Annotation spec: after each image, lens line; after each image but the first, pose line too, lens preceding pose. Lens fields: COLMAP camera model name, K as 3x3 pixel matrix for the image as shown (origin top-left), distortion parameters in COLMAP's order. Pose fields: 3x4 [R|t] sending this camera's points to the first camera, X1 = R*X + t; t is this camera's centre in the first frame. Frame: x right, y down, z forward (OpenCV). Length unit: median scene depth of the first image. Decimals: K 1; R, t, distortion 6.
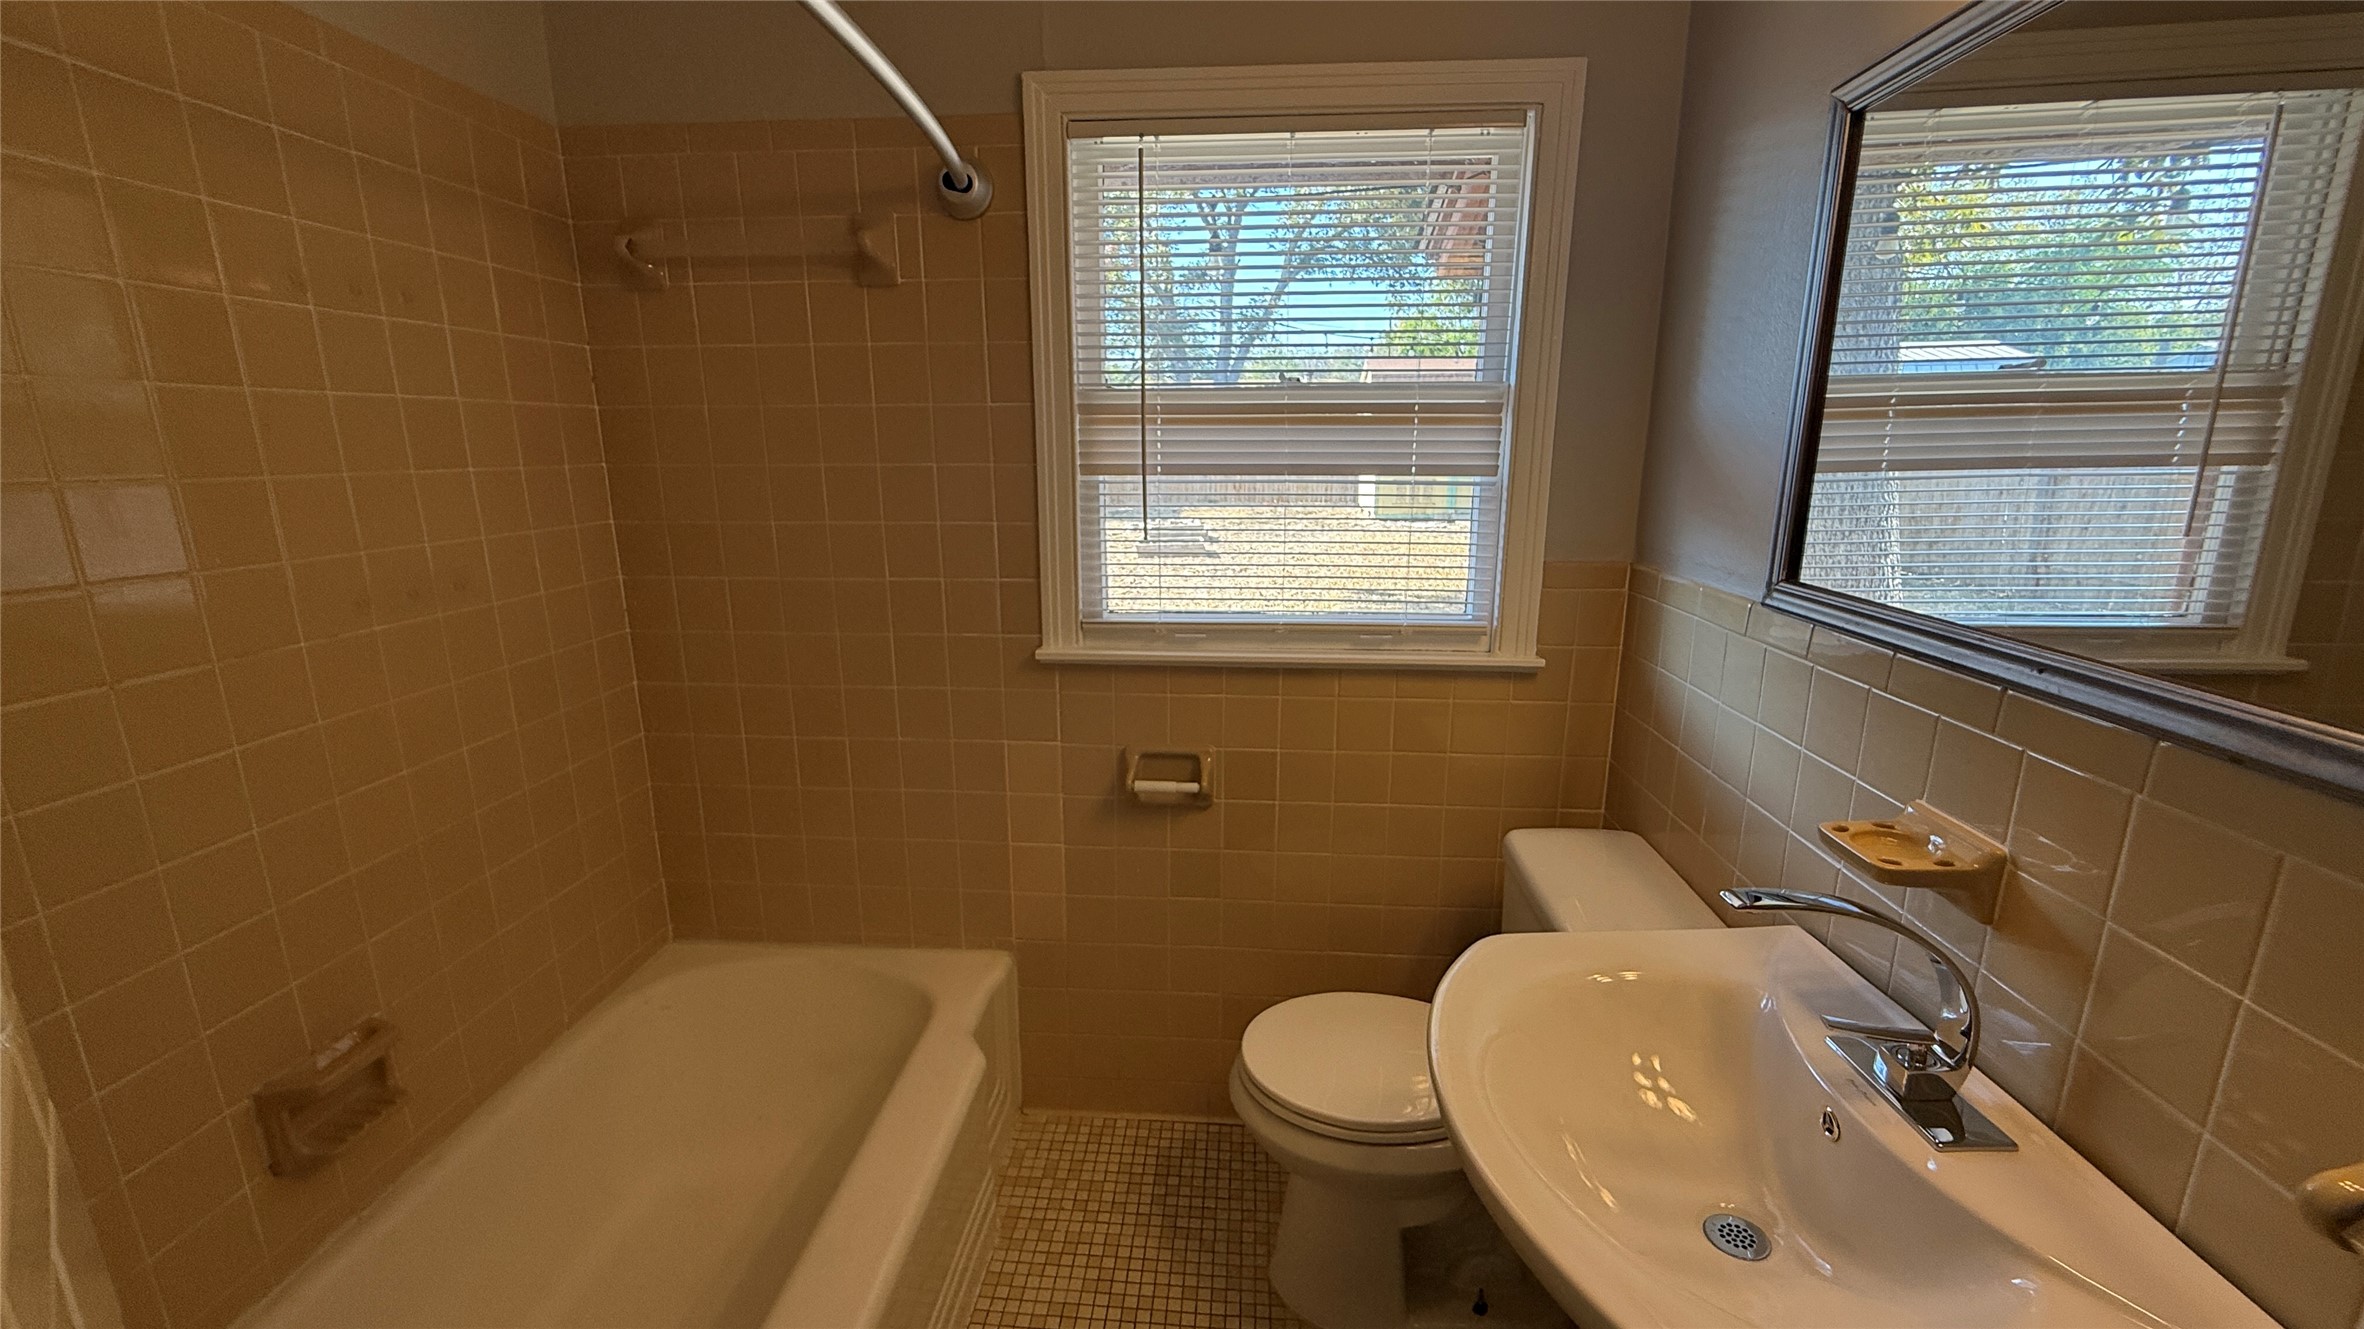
lens RADIAL K [[944.0, 0, 1180.8], [0, 944.0, 671.0], [0, 0, 1]] dist [-0.001307, 0.000367]
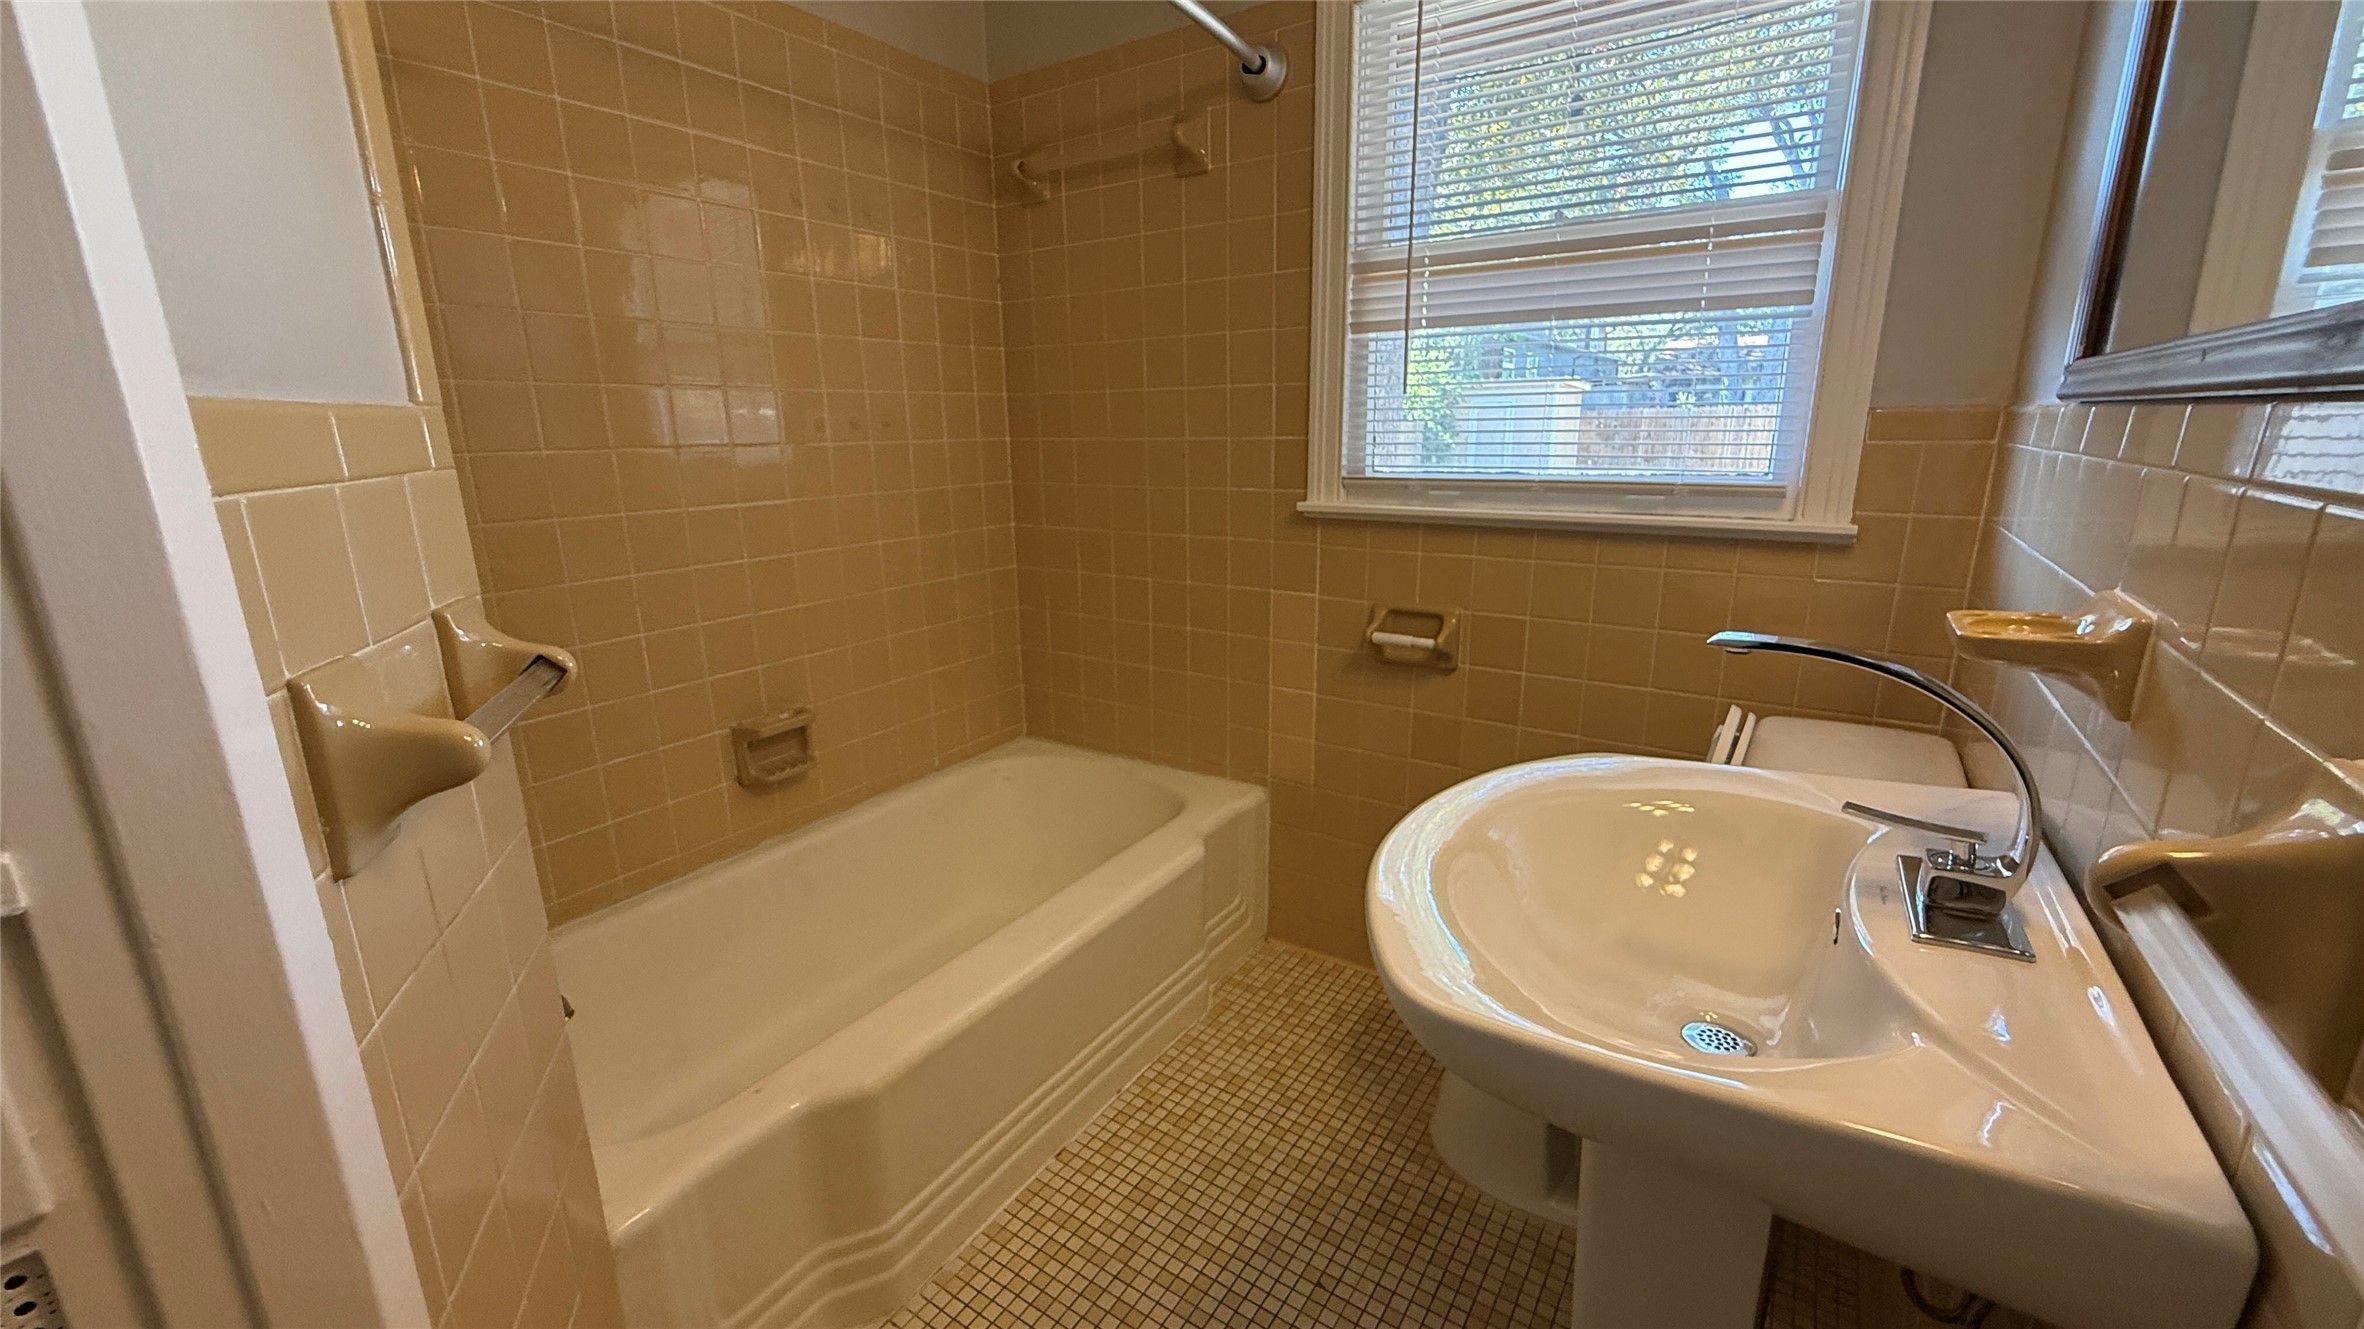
lens RADIAL K [[944.0, 0, 1167.2], [0, 944.0, 661.3], [0, 0, 1]] dist [-0.001307, 0.000367]
pose [[0.870349, 0.112324, -0.479453, 0.266956], [-0.102308, 0.993639, 0.047066, 0.129686], [0.481690, 0.008088, 0.876304, -0.021110]]
